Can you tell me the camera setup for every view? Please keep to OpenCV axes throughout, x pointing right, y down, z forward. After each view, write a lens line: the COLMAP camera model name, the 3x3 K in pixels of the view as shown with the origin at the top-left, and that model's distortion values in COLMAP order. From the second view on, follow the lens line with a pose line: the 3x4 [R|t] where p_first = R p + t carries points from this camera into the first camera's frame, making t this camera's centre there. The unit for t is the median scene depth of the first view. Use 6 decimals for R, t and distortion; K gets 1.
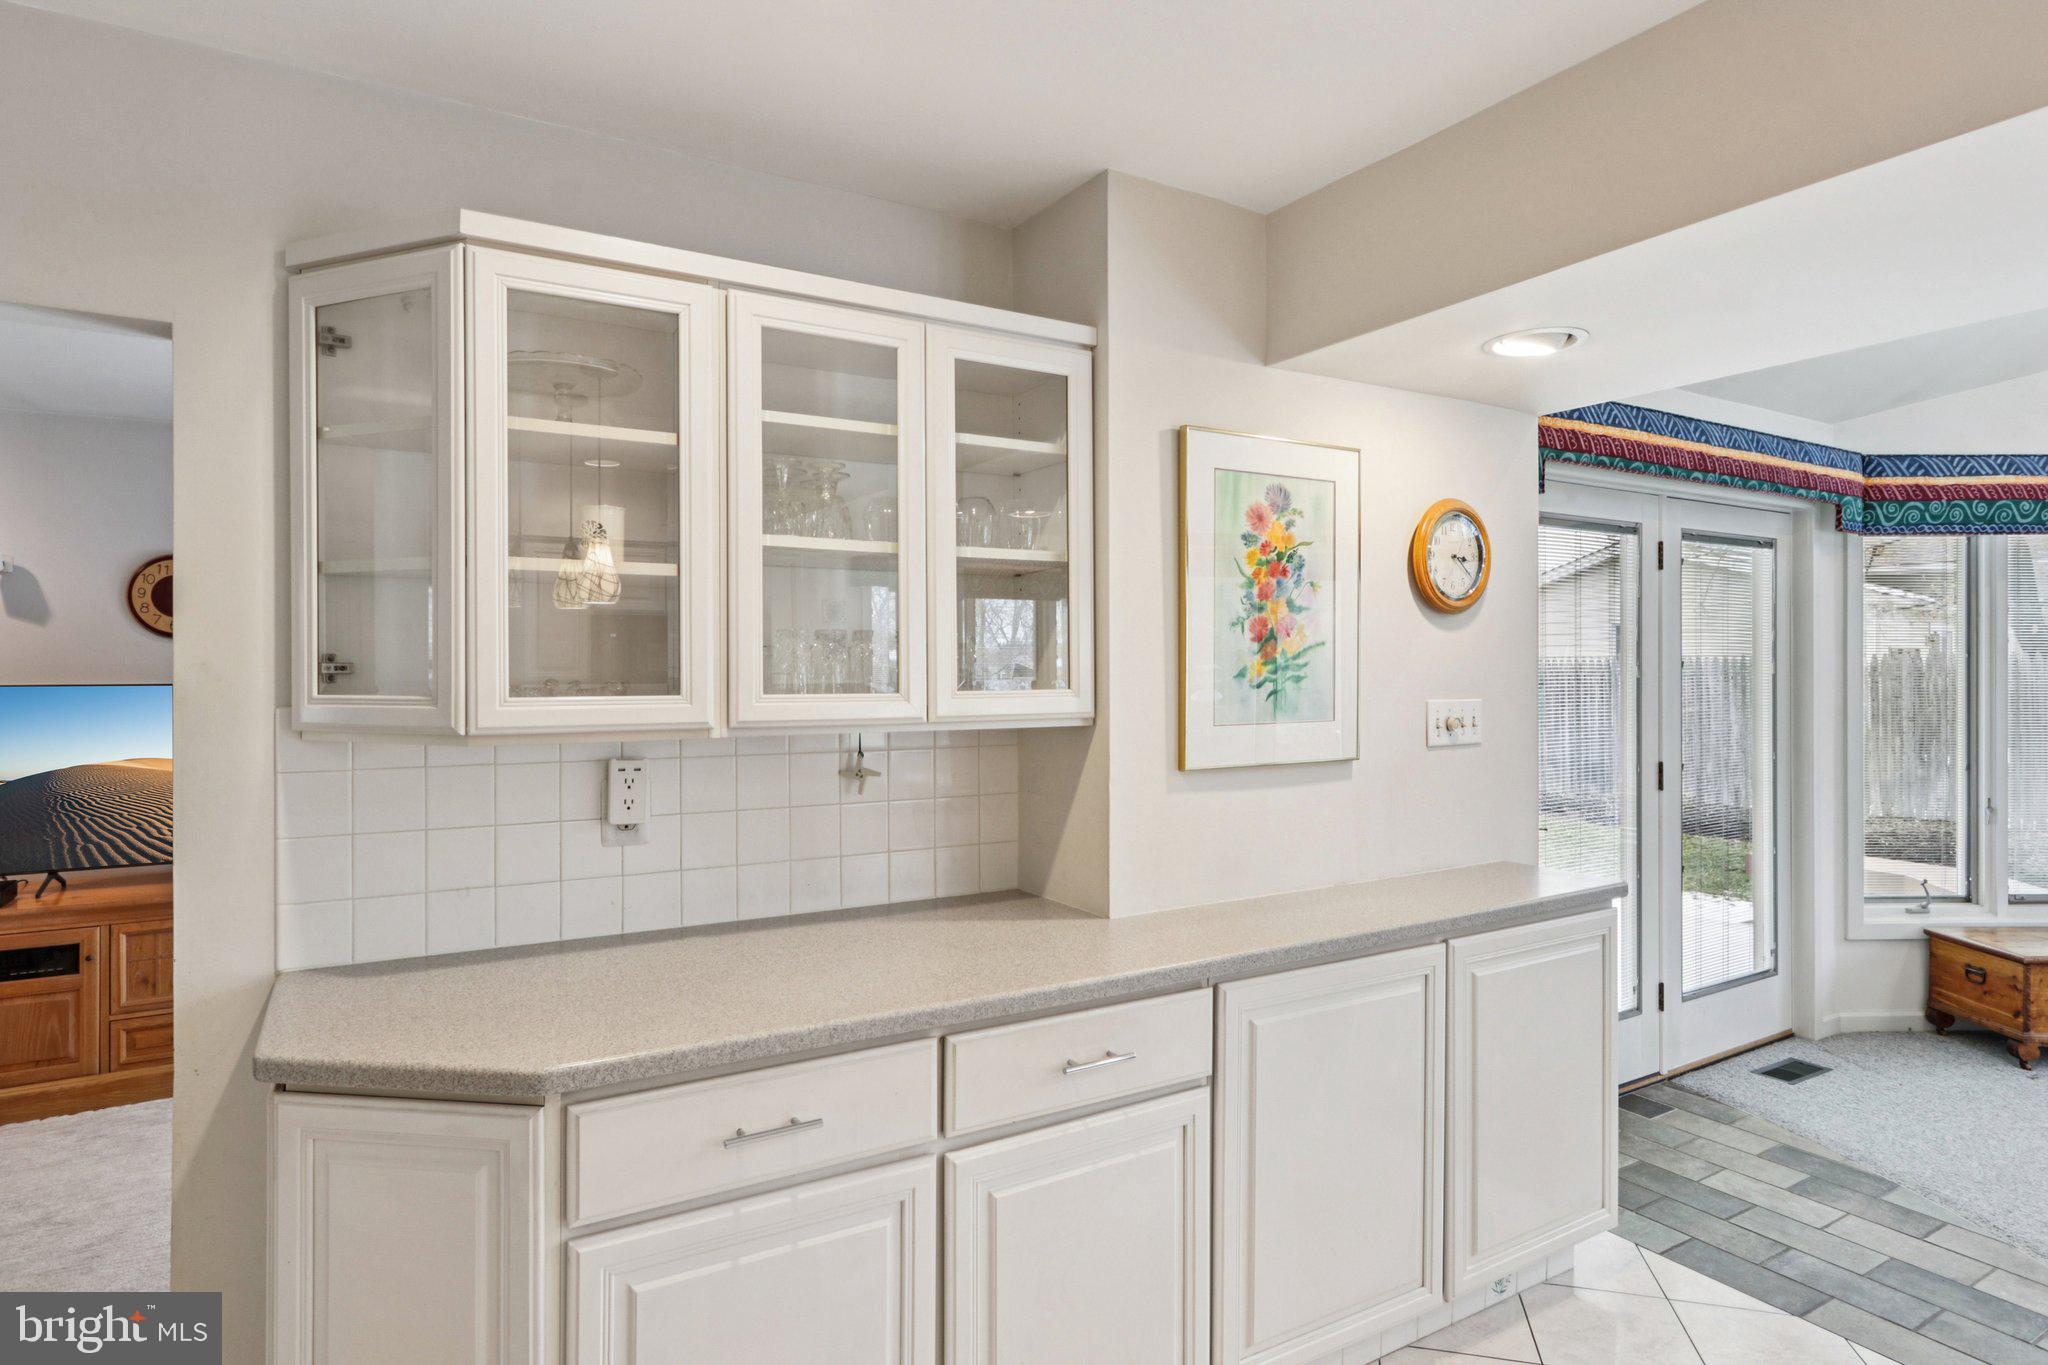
lens RADIAL K [[1112.1, 0, 1016.0], [0, 1112.1, 678.6], [0, 0, 1]] dist [-0.019161, 0.005431]
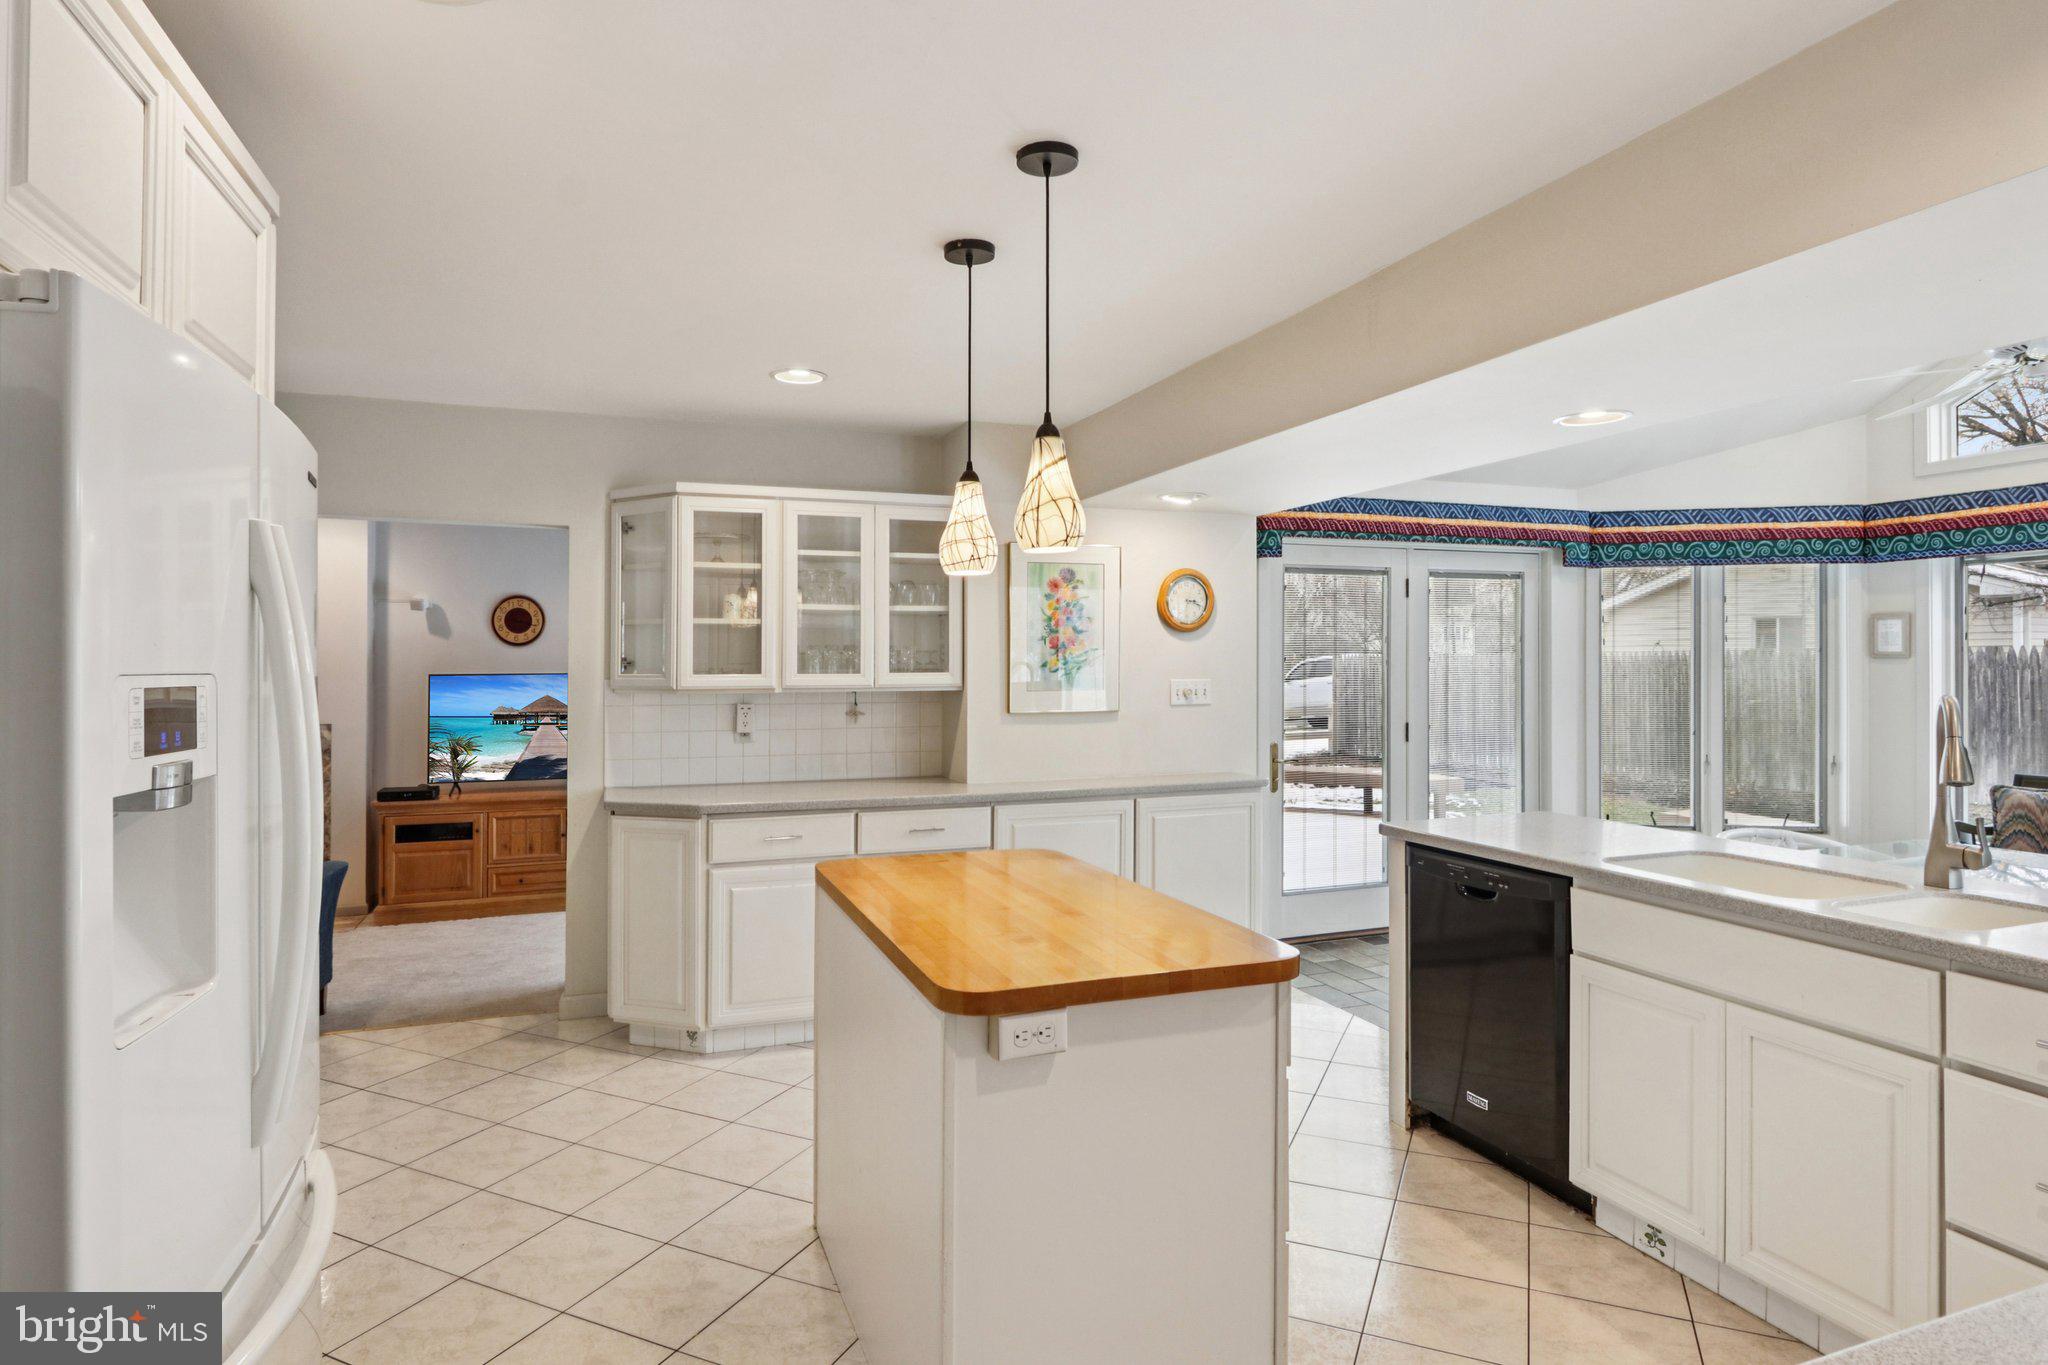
lens RADIAL K [[1112.1, 0, 1011.6], [0, 1112.1, 658.8], [0, 0, 1]] dist [-0.019161, 0.005431]
pose [[0.984144, -0.003044, -0.177347, 0.330238], [0.000598, 0.999904, -0.013846, 0.007912], [0.177372, 0.013521, 0.984051, -0.636318]]
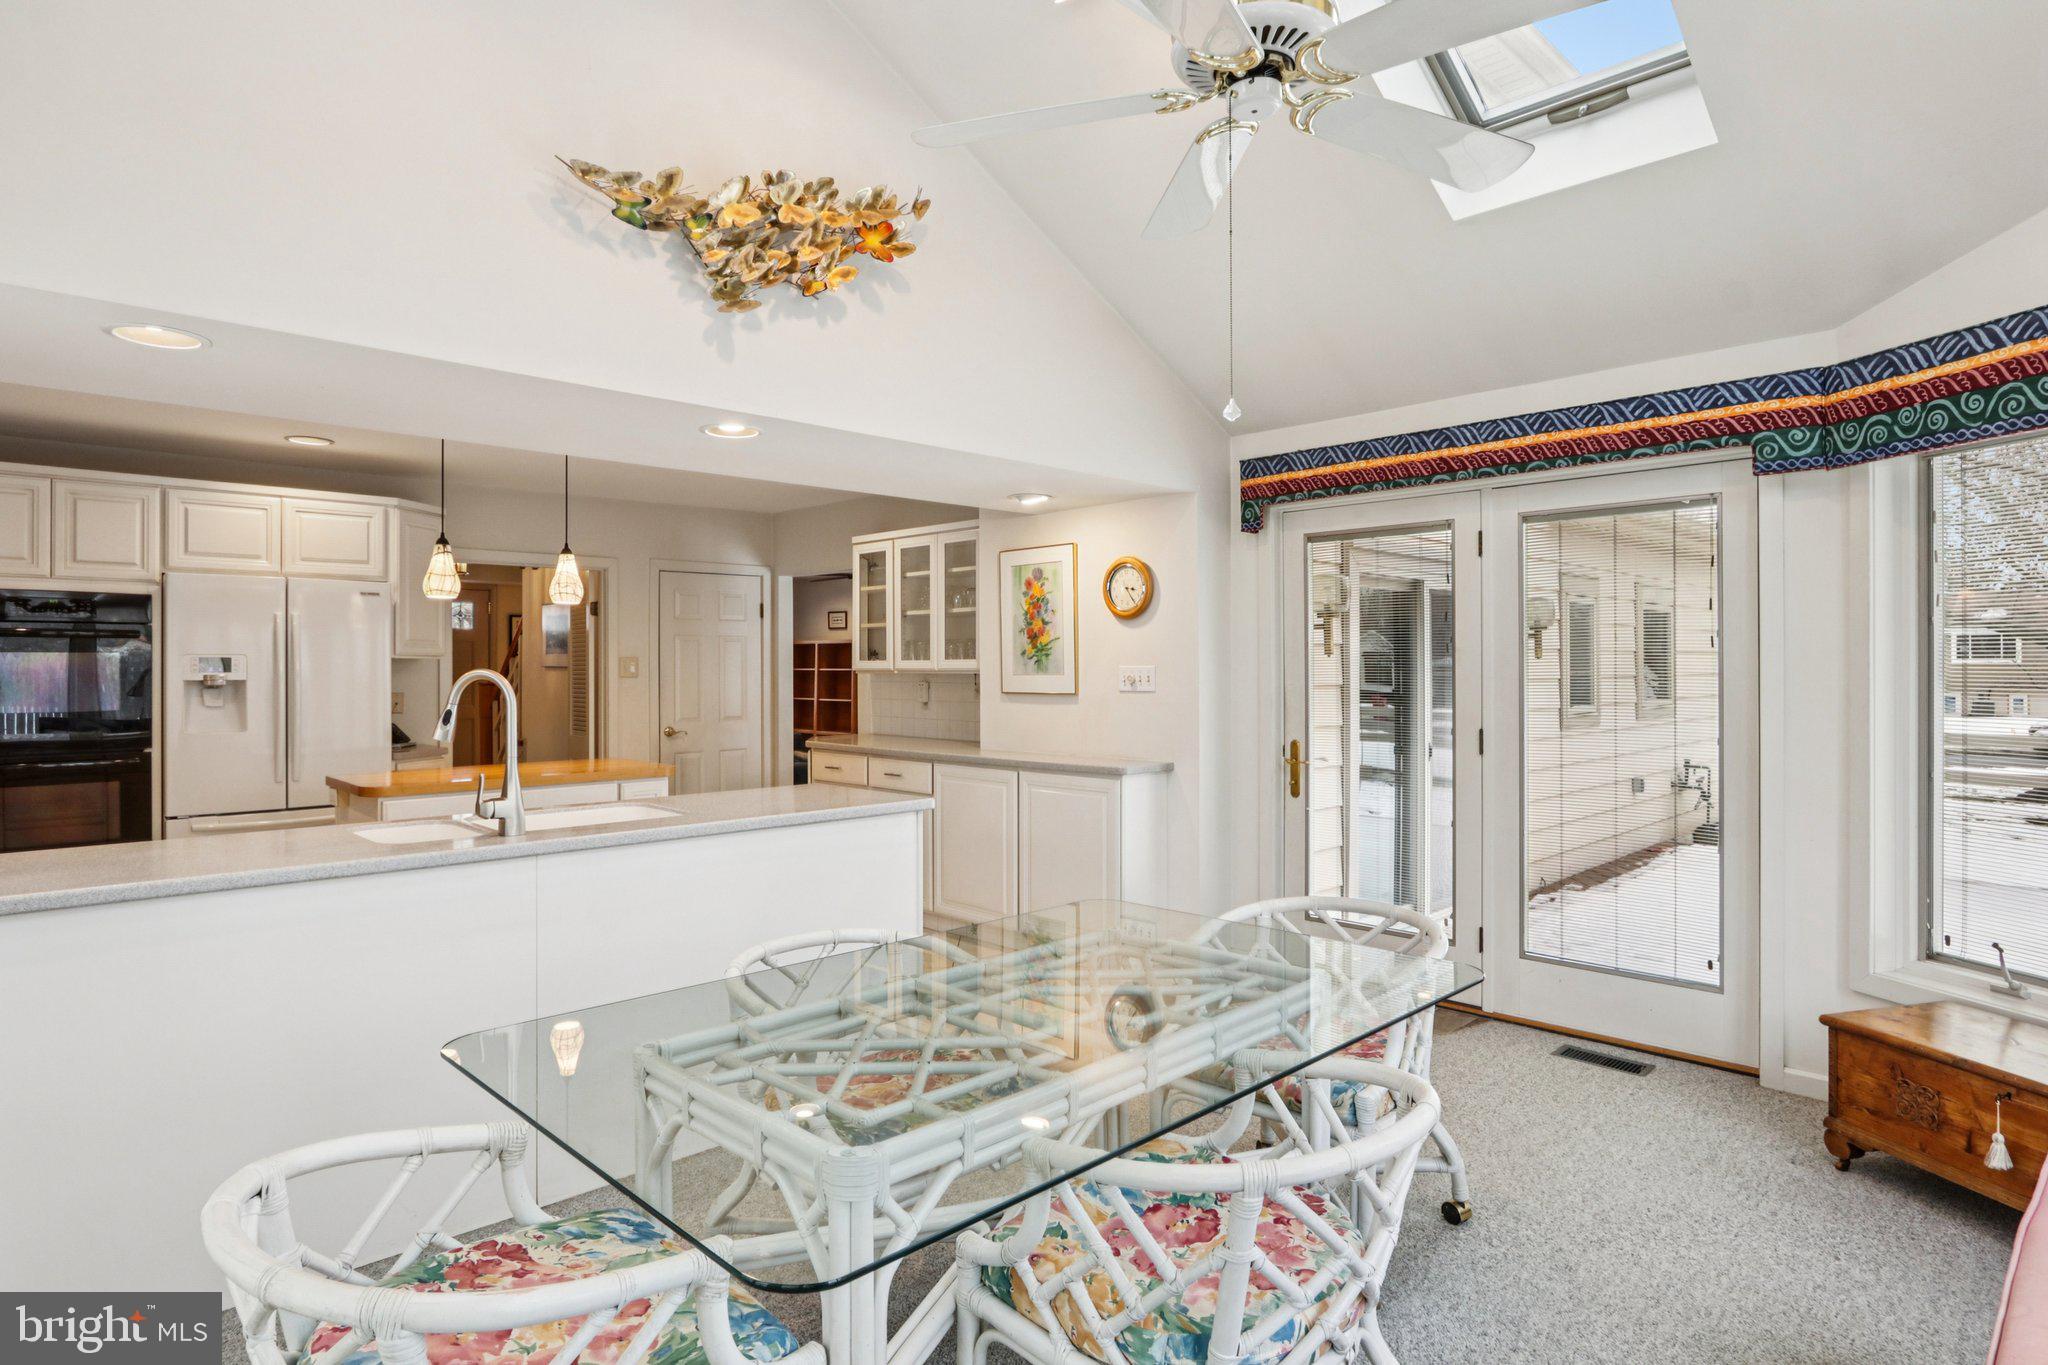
lens RADIAL K [[1112.1, 0, 1015.7], [0, 1112.1, 666.0], [0, 0, 1]] dist [-0.019161, 0.005431]
pose [[0.235581, -0.000290, -0.971855, 1.630734], [-0.007124, 0.999973, -0.002025, 0.018537], [0.971829, 0.007400, 0.235572, 0.293739]]
